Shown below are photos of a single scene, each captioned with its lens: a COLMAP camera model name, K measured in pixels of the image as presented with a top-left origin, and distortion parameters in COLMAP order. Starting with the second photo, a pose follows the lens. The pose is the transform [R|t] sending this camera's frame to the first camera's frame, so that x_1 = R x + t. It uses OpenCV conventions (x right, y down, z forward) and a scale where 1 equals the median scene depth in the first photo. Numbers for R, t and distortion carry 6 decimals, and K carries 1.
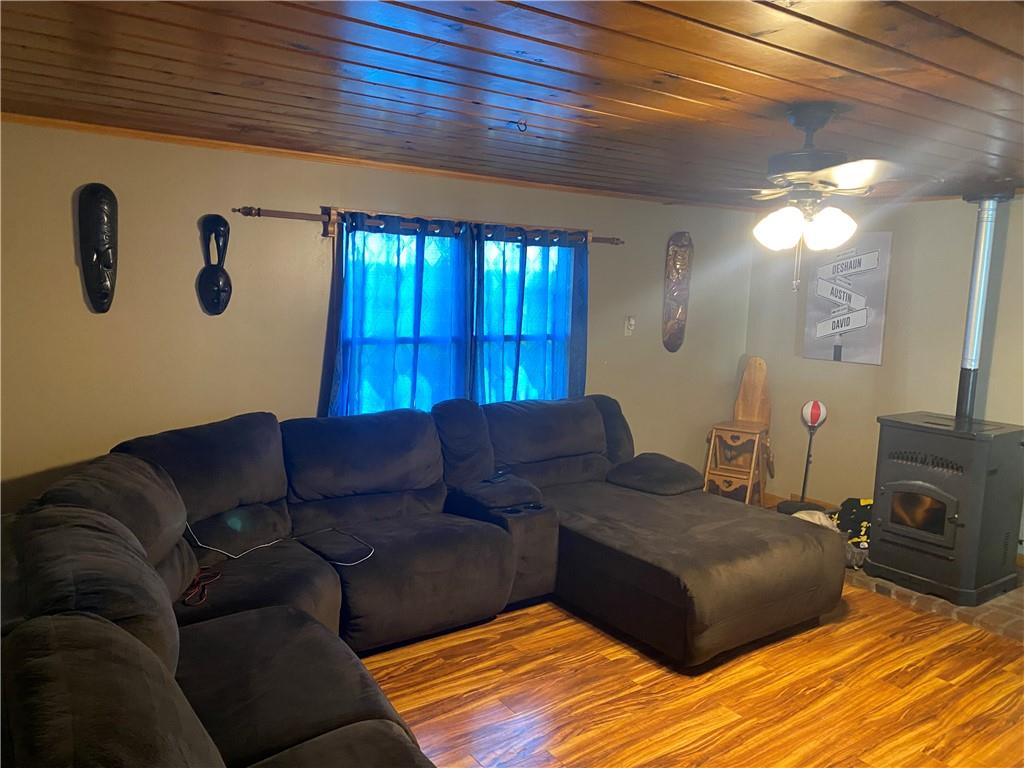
lens RADIAL K [[778.4, 0, 508.2], [0, 778.4, 385.4], [0, 0, 1]] dist [0.032672, -0.028162]
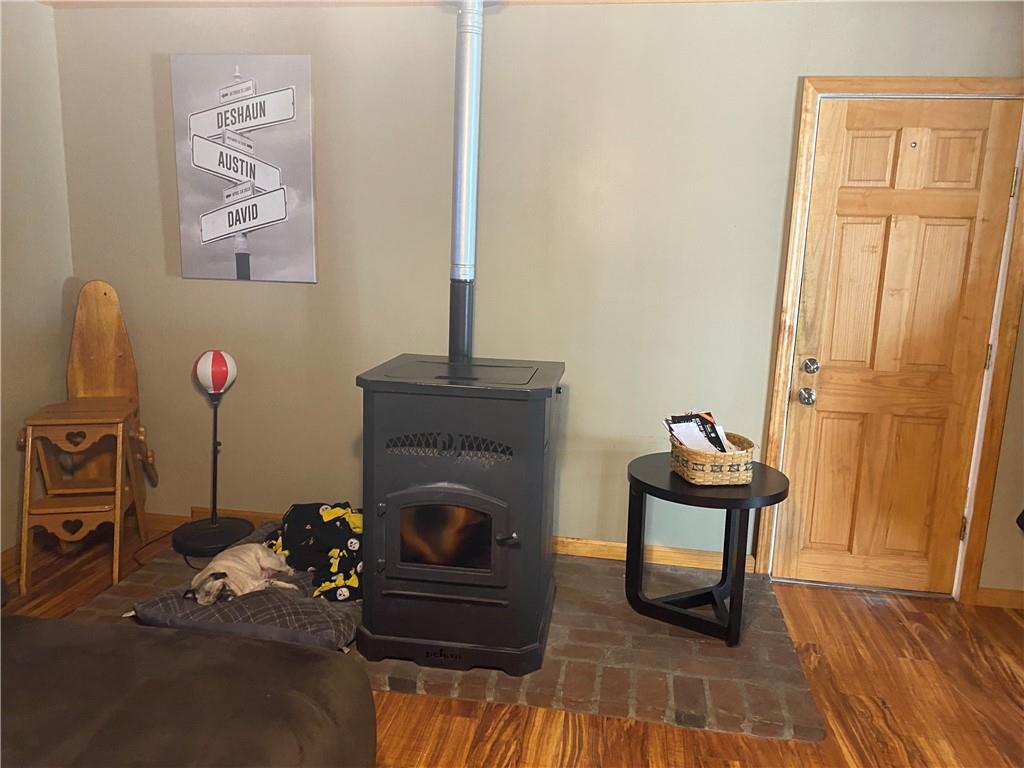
lens RADIAL K [[778.4, 0, 510.2], [0, 778.4, 384.4], [0, 0, 1]] dist [0.032672, -0.028162]
pose [[0.696540, -0.141752, 0.703376, 0.135628], [0.078753, 0.989472, 0.121421, -0.009185], [-0.713183, -0.029181, 0.700370, 0.447206]]
